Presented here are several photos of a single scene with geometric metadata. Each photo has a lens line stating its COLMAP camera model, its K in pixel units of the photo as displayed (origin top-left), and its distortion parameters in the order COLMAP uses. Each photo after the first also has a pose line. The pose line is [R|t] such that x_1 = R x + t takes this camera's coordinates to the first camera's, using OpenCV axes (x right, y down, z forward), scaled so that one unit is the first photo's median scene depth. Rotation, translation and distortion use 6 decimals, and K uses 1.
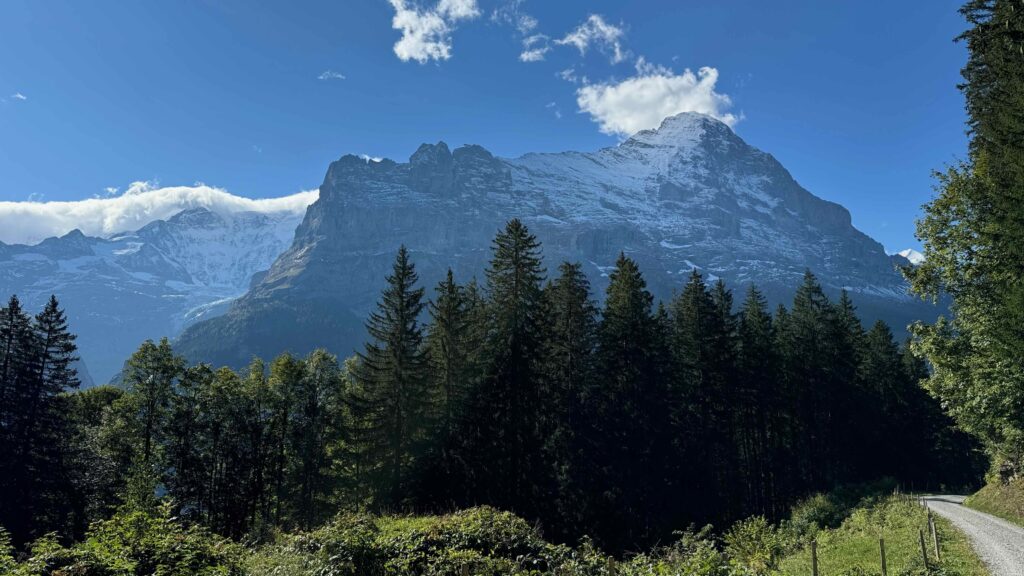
lens RADIAL K [[724.7, 0, 509.9], [0, 724.7, 290.8], [0, 0, 1]] dist [0.057661, -0.050883]
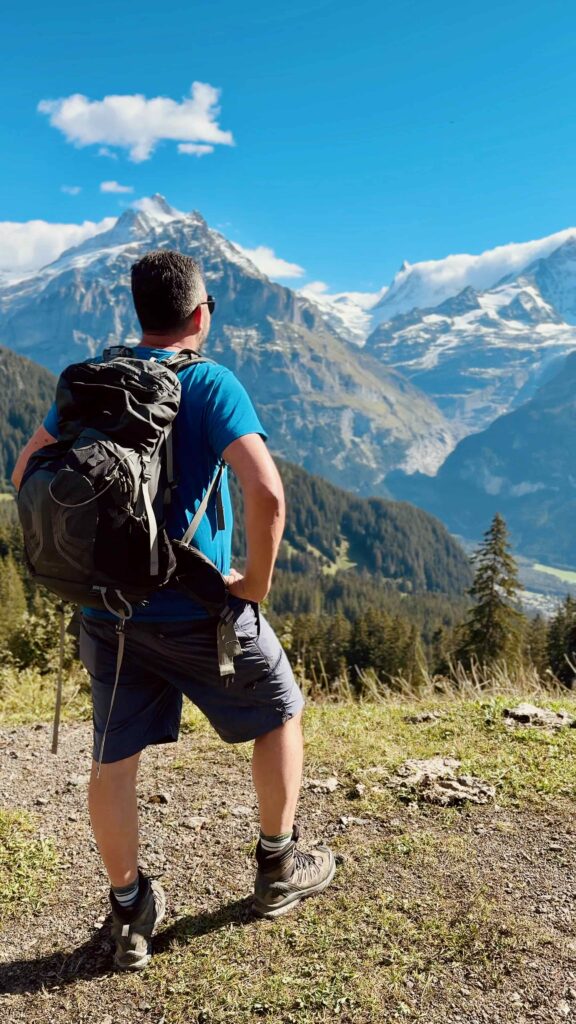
lens RADIAL K [[859.7, 0, 281.0], [0, 859.7, 510.1], [0, 0, 1]] dist [0.106635, -0.015003]
pose [[0.691845, 0.114916, -0.712843, 0.284238], [0.101959, 0.961813, 0.254008, -0.137308], [0.714811, -0.248415, 0.653708, -0.269789]]
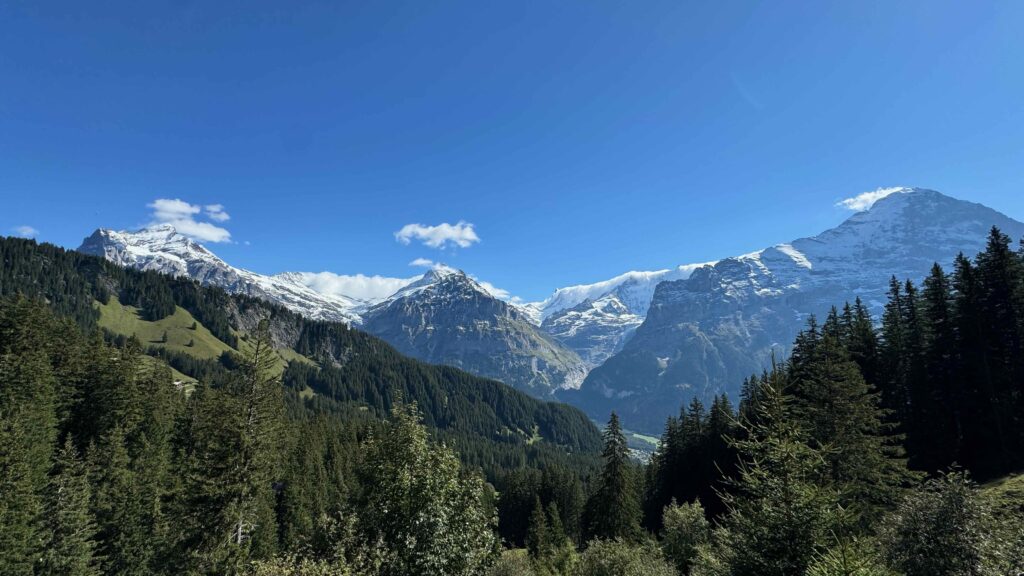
lens RADIAL K [[415.3, 0, 503.3], [0, 415.3, 285.2], [0, 0, 1]] dist [-0.003353, 0.000578]
pose [[0.694295, -0.115677, -0.710333, 0.281733], [0.133705, 0.990548, -0.030623, -0.137425], [0.707162, -0.073713, 0.703199, -0.266204]]
